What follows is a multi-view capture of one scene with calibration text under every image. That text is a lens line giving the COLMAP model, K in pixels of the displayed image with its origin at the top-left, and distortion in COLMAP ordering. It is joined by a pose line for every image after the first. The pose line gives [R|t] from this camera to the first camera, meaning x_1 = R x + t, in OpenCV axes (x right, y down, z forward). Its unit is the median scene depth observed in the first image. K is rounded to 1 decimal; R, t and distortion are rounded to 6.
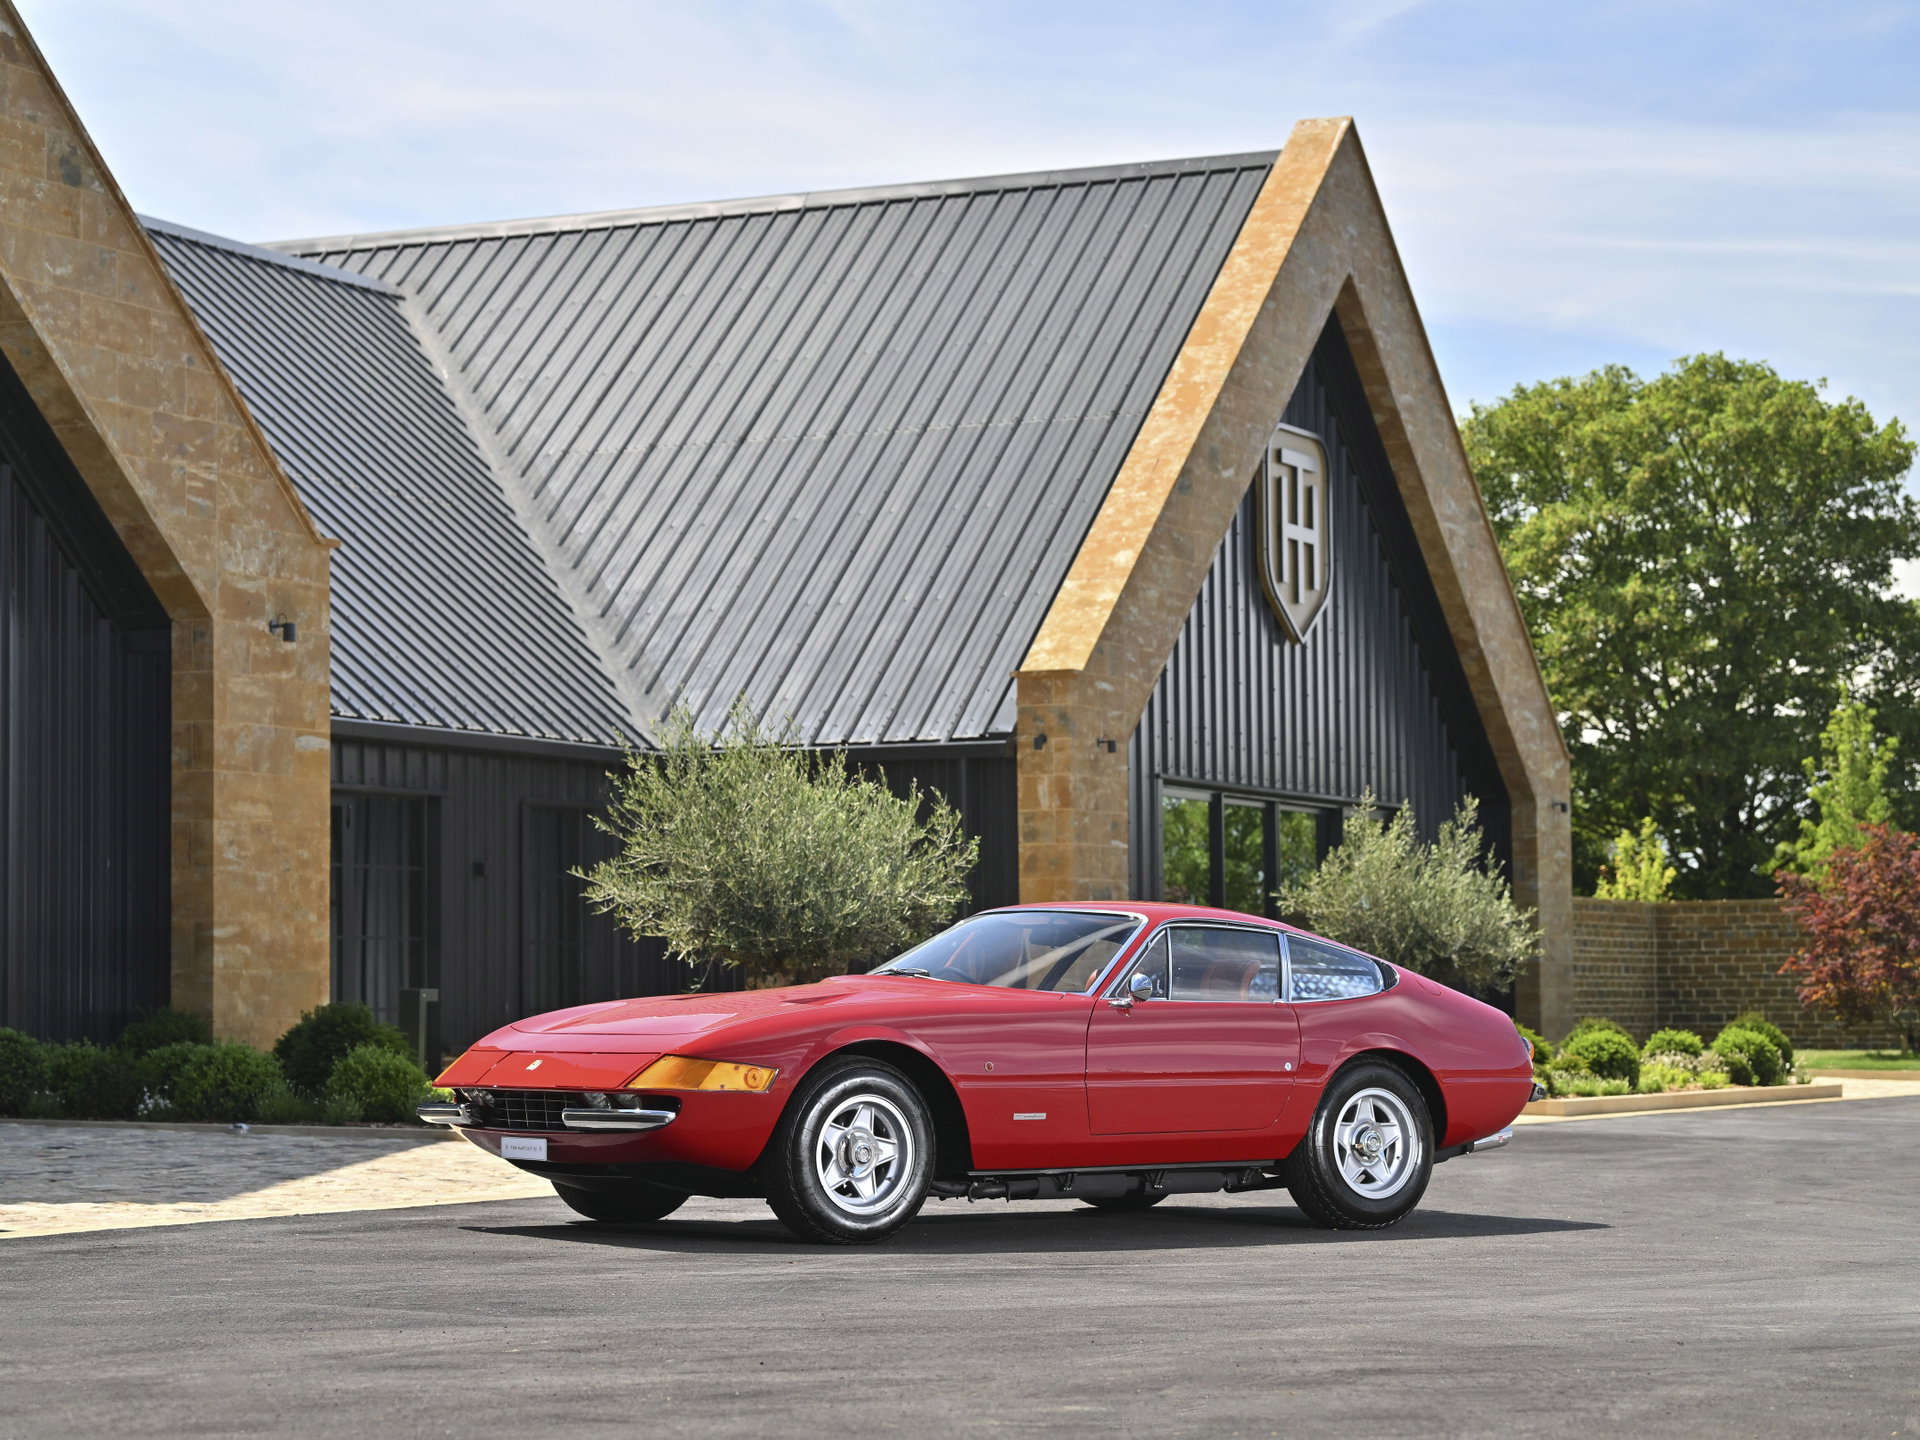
lens RADIAL K [[5008.6, 0, 942.4], [0, 5008.6, 708.6], [0, 0, 1]] dist [0.130074, -0.378665]
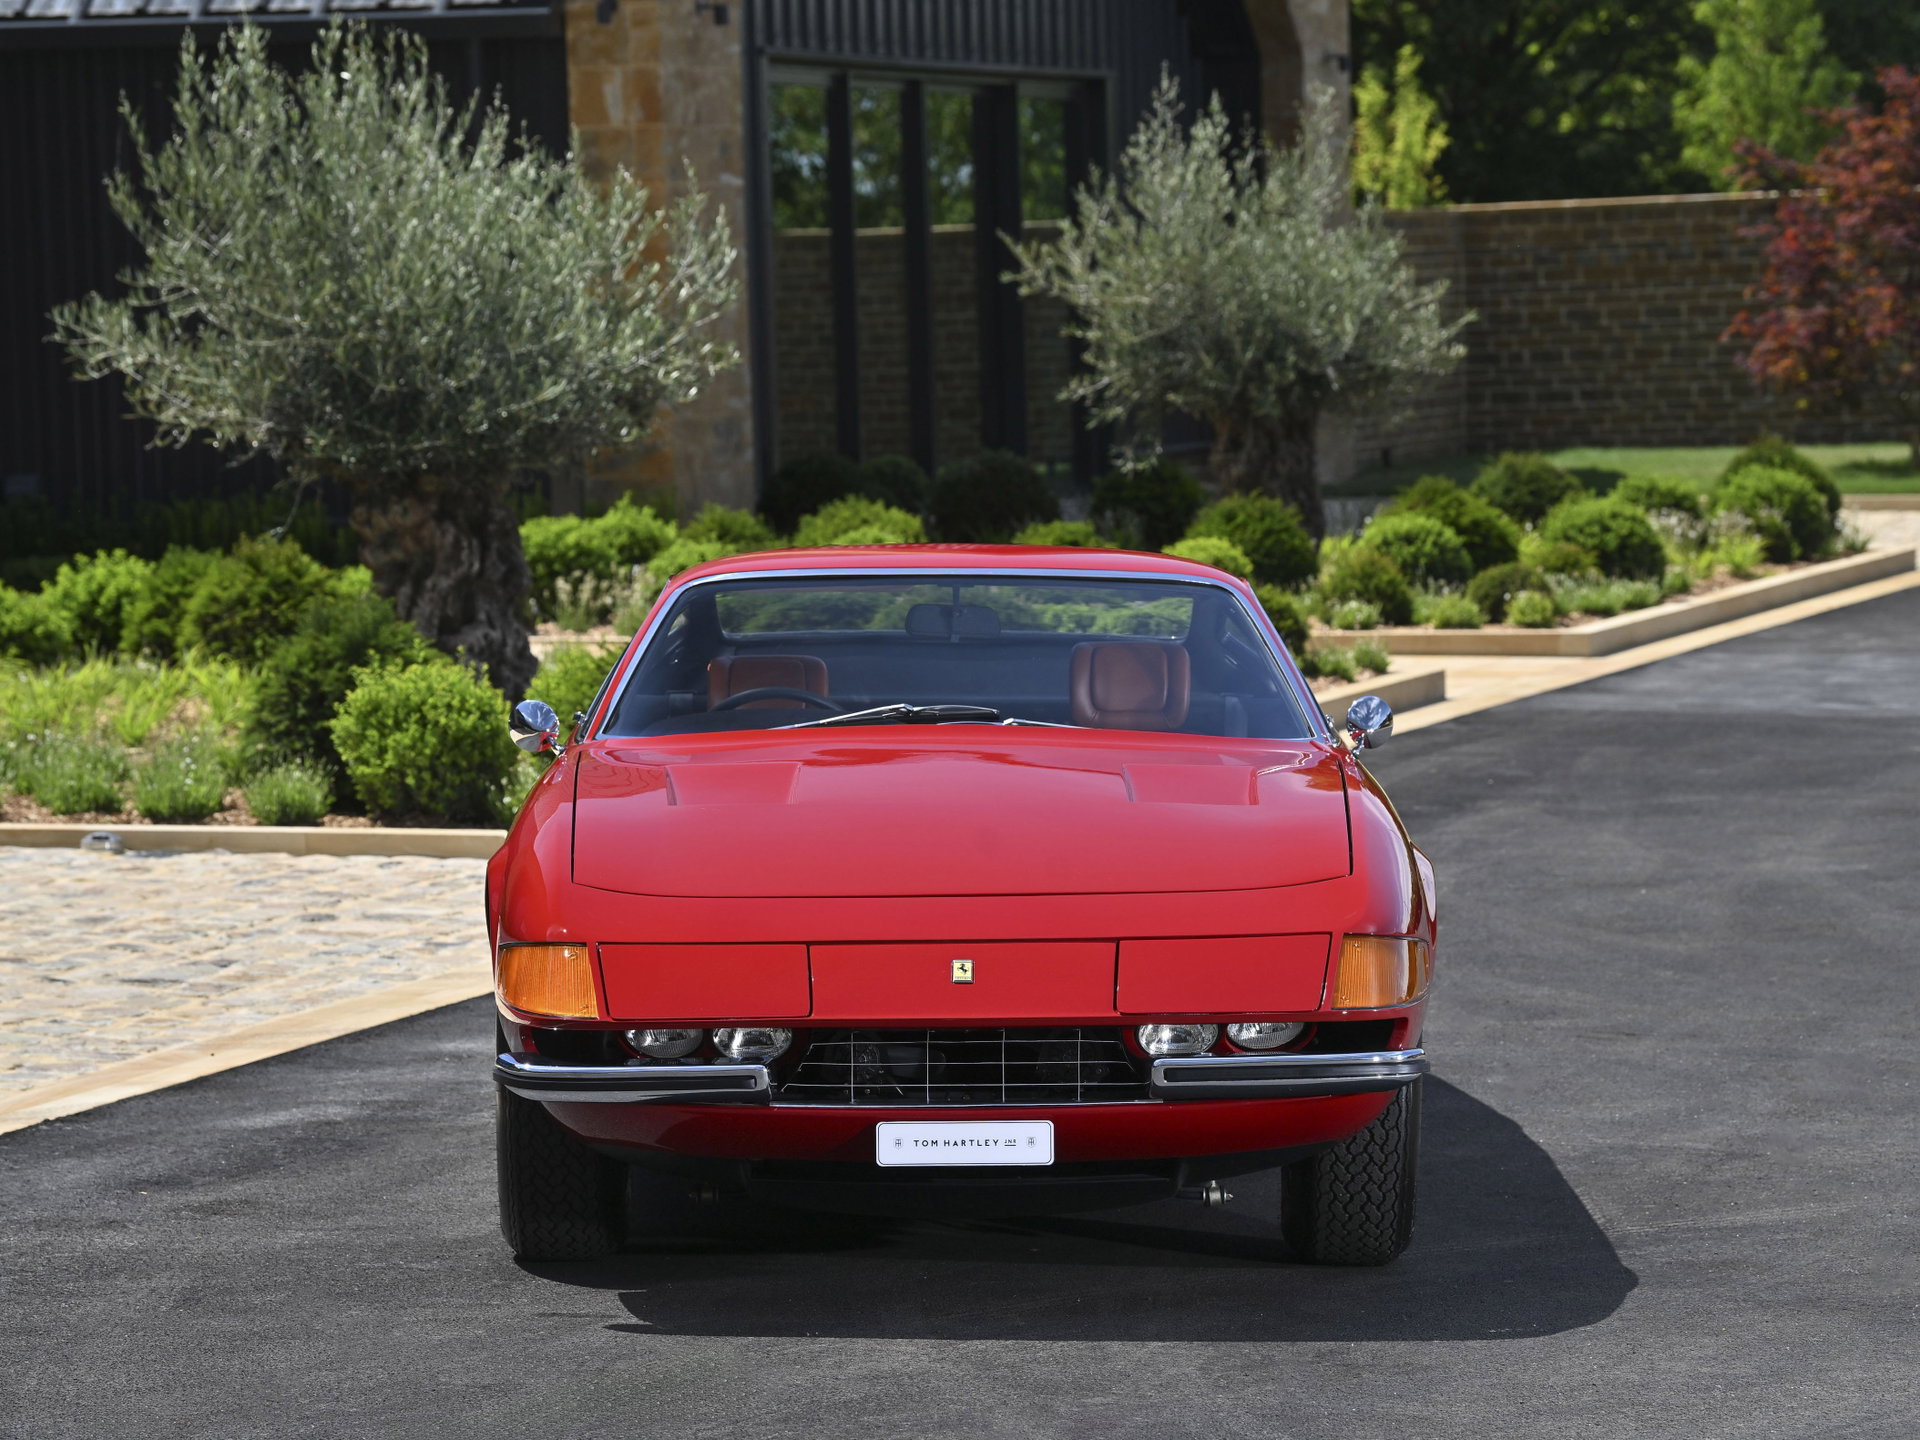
lens RADIAL K [[8072.0, 0, 960.0], [0, 8072.0, 720.0], [0, 0, 1]] dist [0.999688, -2.971350]
pose [[0.990943, -0.026583, 0.131626, -0.062327], [0.010862, 0.992865, 0.118745, -0.021915], [-0.133843, -0.116240, 0.984162, 0.038274]]
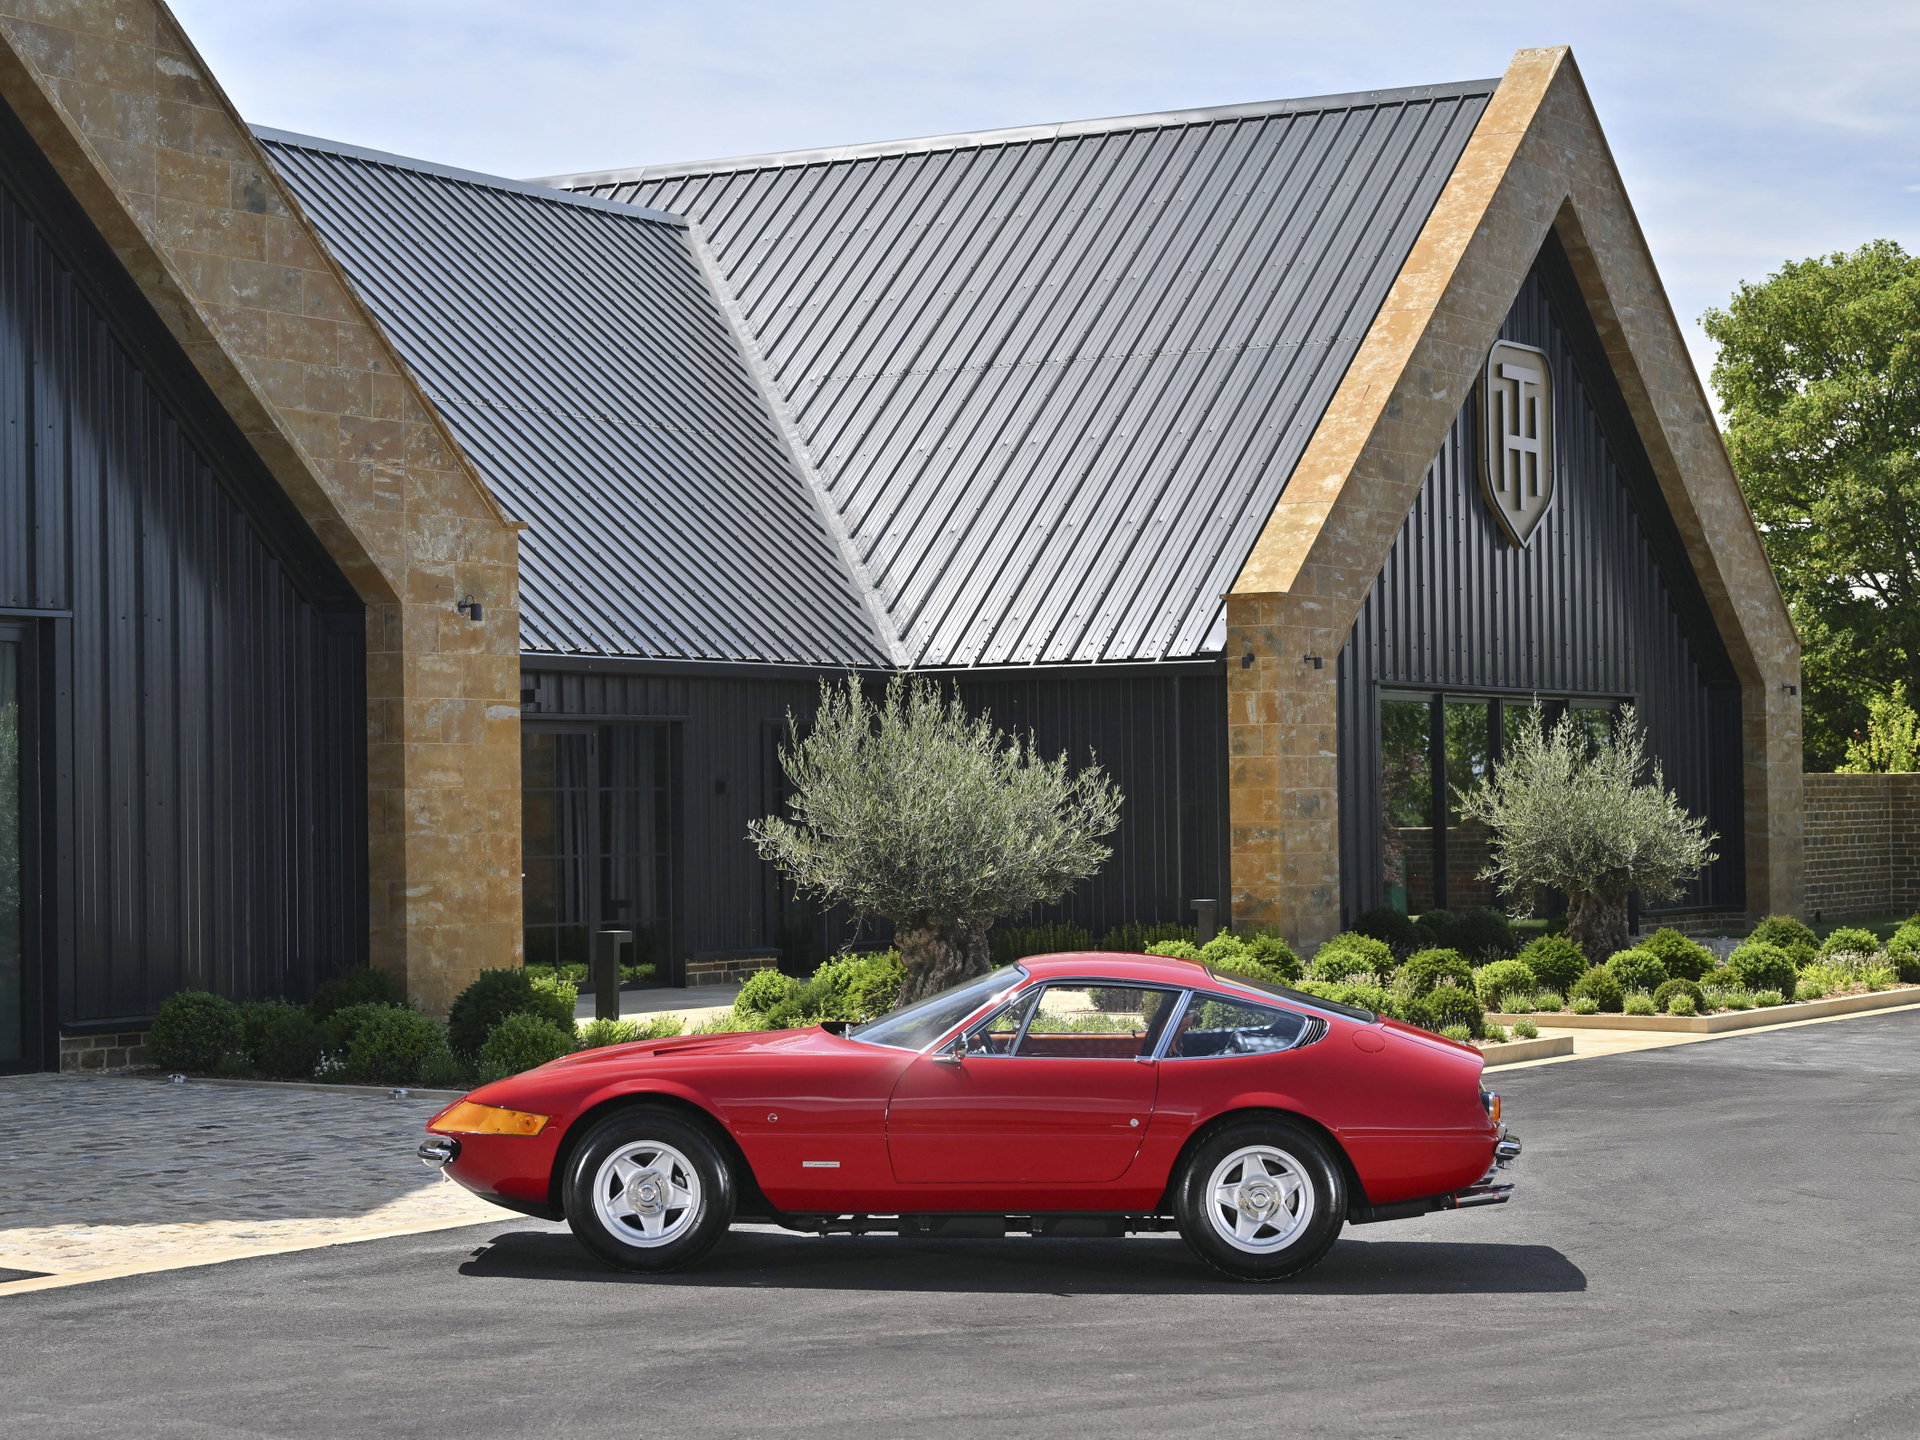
lens RADIAL K [[4722.0, 0, 932.6], [0, 4722.0, 730.6], [0, 0, 1]] dist [0.032478, -0.162755]
pose [[0.995742, -0.006913, -0.091928, 0.041367], [0.011369, 0.998781, 0.048040, -0.025290], [0.091484, -0.048881, 0.994606, -0.003456]]
